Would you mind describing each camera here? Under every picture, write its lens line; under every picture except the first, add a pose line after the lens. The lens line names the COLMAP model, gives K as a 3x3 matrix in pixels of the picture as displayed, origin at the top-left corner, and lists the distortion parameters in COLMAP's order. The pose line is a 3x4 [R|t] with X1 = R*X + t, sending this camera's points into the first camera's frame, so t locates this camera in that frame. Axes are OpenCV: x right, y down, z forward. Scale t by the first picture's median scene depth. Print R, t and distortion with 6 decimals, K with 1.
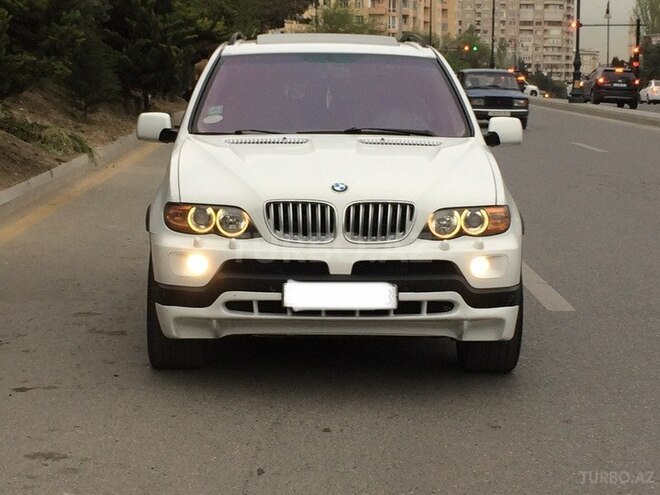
lens RADIAL K [[1503.1, 0, 329.9], [0, 1503.1, 247.2], [0, 0, 1]] dist [0.056263, 0.000000]
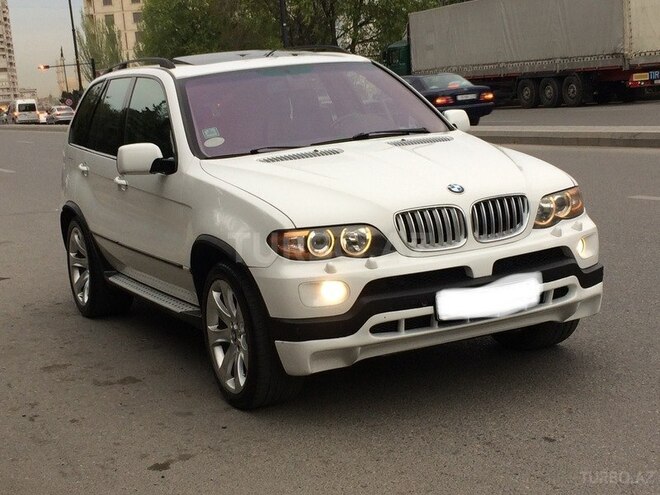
lens RADIAL K [[1160.4, 0, 331.4], [0, 1160.4, 246.0], [0, 0, 1]] dist [0.024651, 0.000000]
pose [[0.909383, -0.151950, 0.387212, -0.359119], [0.148557, 0.988139, 0.038875, -0.043773], [-0.388526, 0.022171, 0.921171, 0.341409]]
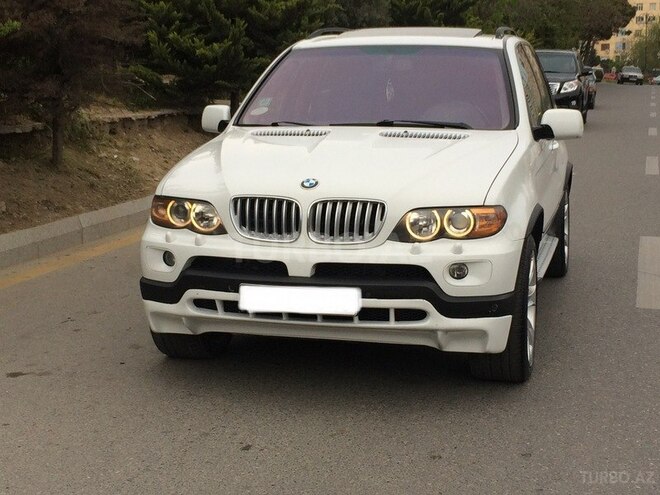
lens RADIAL K [[1160.4, 0, 332.4], [0, 1160.4, 250.5], [0, 0, 1]] dist [0.024651, 0.000000]
pose [[0.961707, 0.033206, -0.272059, 0.217916], [-0.024426, 0.999068, 0.035598, -0.023768], [0.272988, -0.027590, 0.961622, 0.302600]]
